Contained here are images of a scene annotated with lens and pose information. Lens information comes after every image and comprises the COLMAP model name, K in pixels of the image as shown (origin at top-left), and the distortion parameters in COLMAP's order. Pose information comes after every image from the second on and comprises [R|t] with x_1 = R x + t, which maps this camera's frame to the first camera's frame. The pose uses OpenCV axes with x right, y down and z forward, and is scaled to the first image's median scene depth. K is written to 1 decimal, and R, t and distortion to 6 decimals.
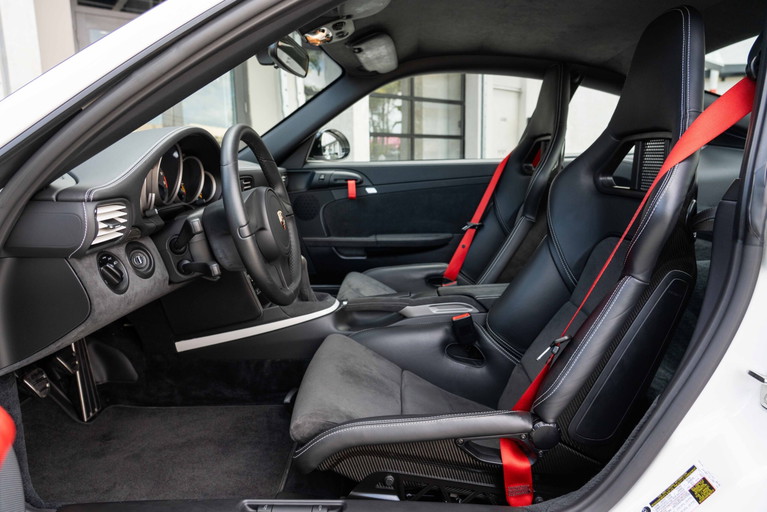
lens RADIAL K [[513.7, 0, 383.5], [0, 513.7, 256.0], [0, 0, 1]] dist [-0.020408, -0.000482]
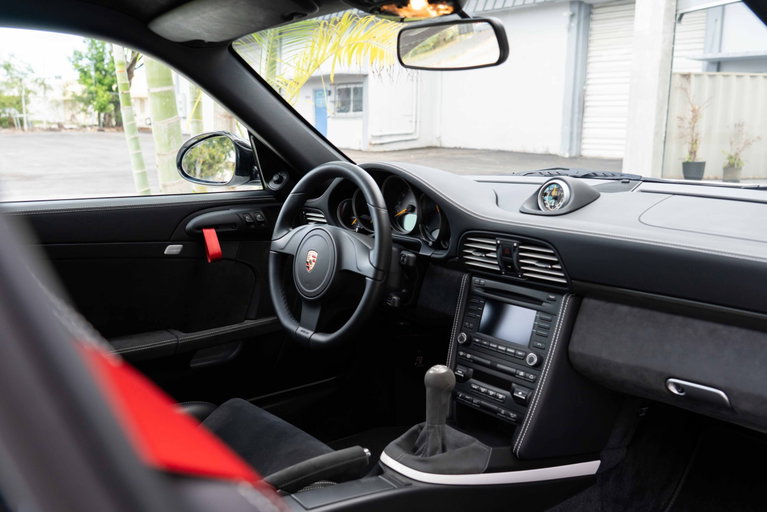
lens RADIAL K [[731.7, 0, 383.5], [0, 731.7, 256.0], [0, 0, 1]] dist [0.007514, 0.005172]
pose [[-0.766194, 0.113097, -0.632579, 0.311267], [-0.121671, 0.941053, 0.315619, -0.291650], [0.630985, 0.318792, -0.707269, 1.136051]]
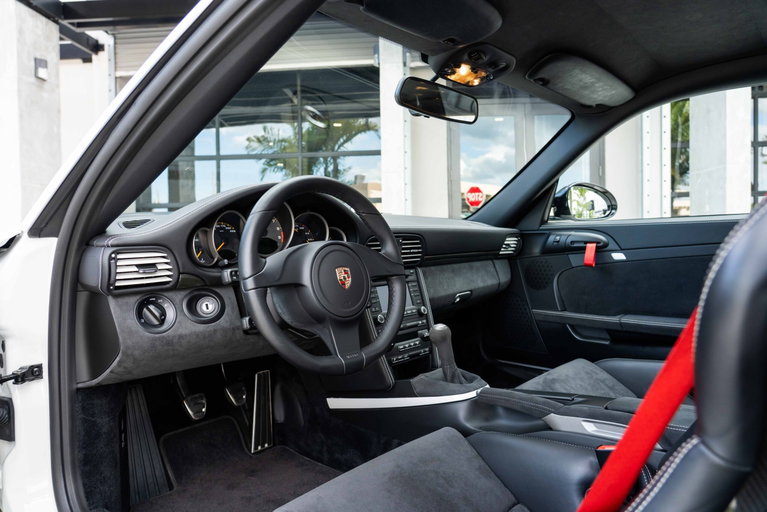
lens RADIAL K [[513.7, 0, 383.5], [0, 513.7, 256.0], [0, 0, 1]] dist [-0.020408, -0.000482]
pose [[0.735487, 0.018642, -0.677283, 0.253163], [-0.111234, 0.989380, -0.093560, -0.018109], [0.668346, 0.144148, 0.729750, 0.217347]]
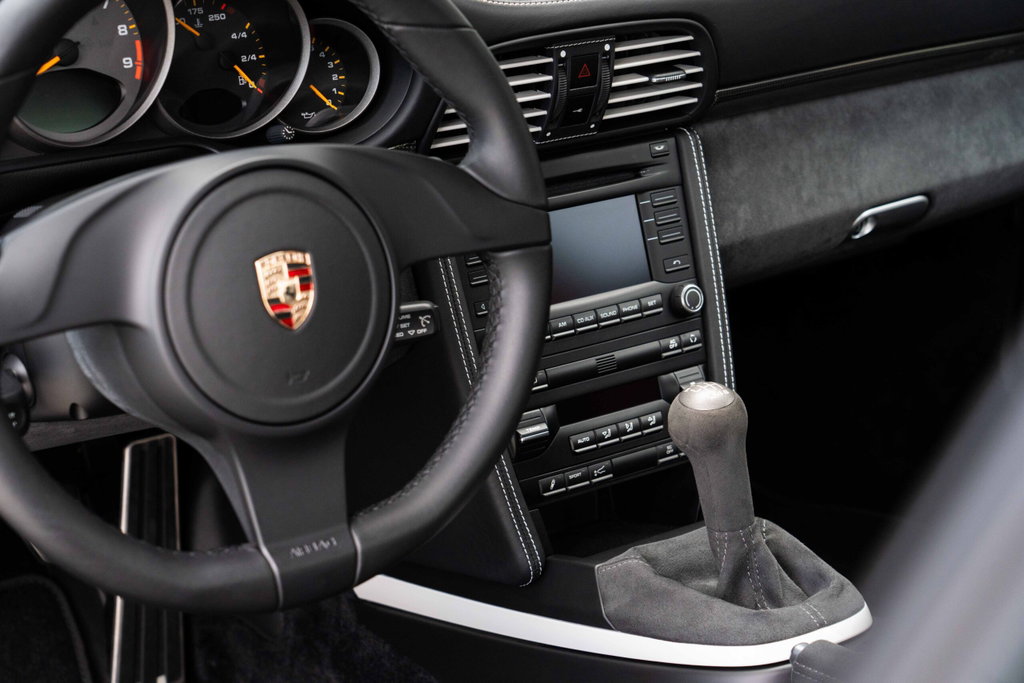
lens RADIAL K [[2116.4, 0, 512.0], [0, 2116.4, 341.5], [0, 0, 1]] dist [0.070533, 0.076387]
pose [[0.605314, 0.259791, -0.752398, 0.376384], [-0.150991, 0.965553, 0.211916, -0.160367], [0.781535, -0.014671, 0.623689, 0.236119]]
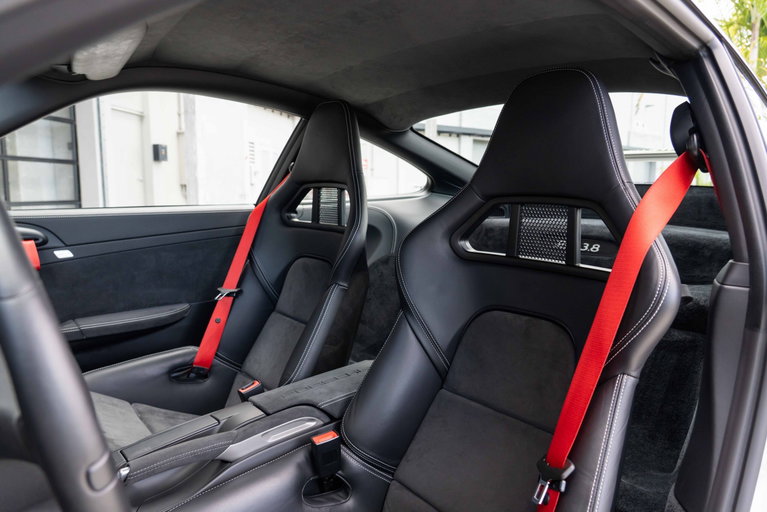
lens RADIAL K [[513.7, 0, 383.5], [0, 513.7, 256.0], [0, 0, 1]] dist [-0.020408, -0.000482]
pose [[0.749715, -0.066828, 0.658378, -0.155528], [0.100939, 0.994795, -0.013967, -0.079858], [-0.654017, 0.076927, 0.752558, 0.262949]]
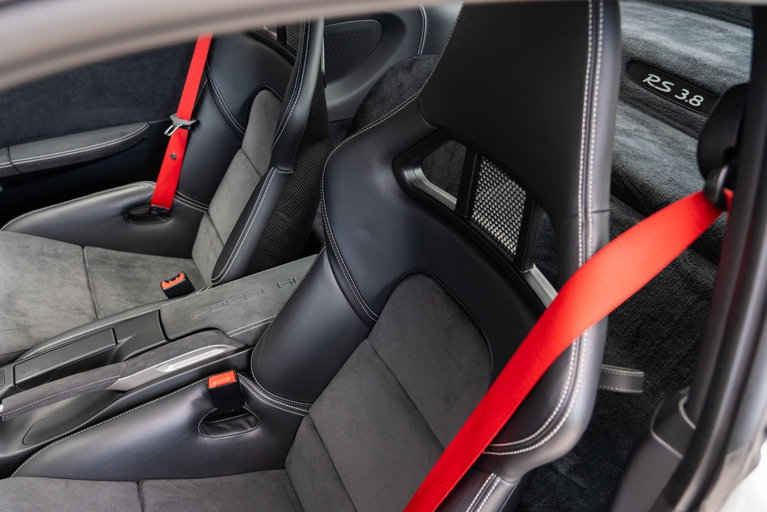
lens RADIAL K [[598.7, 0, 383.5], [0, 598.7, 256.0], [0, 0, 1]] dist [0.005599, 0.000256]
pose [[0.874670, -0.265879, 0.405291, 0.051049], [0.049118, 0.880450, 0.471588, -0.250023], [-0.482224, -0.392577, 0.783163, 0.249685]]
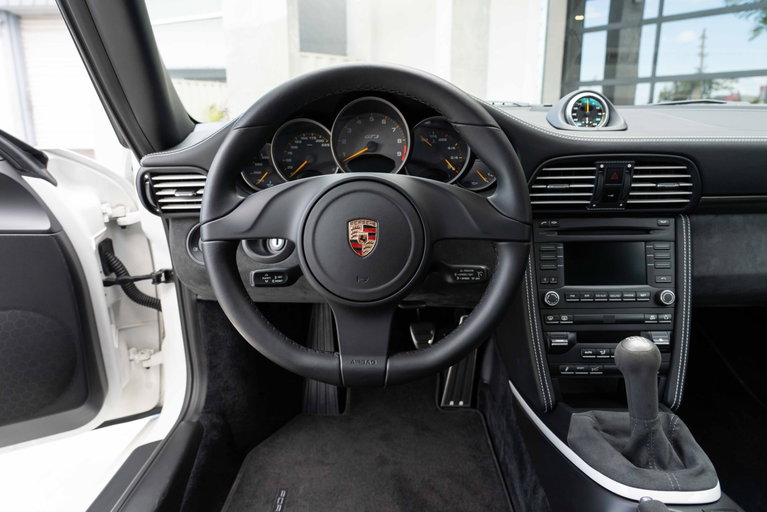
lens RADIAL K [[527.0, 0, 383.5], [0, 527.0, 256.0], [0, 0, 1]] dist [-0.008142, 0.001077]
pose [[-0.014920, 0.252605, -0.967455, 0.190612], [-0.174633, 0.952033, 0.251271, -0.108787], [0.984520, 0.172699, 0.029909, 0.560469]]
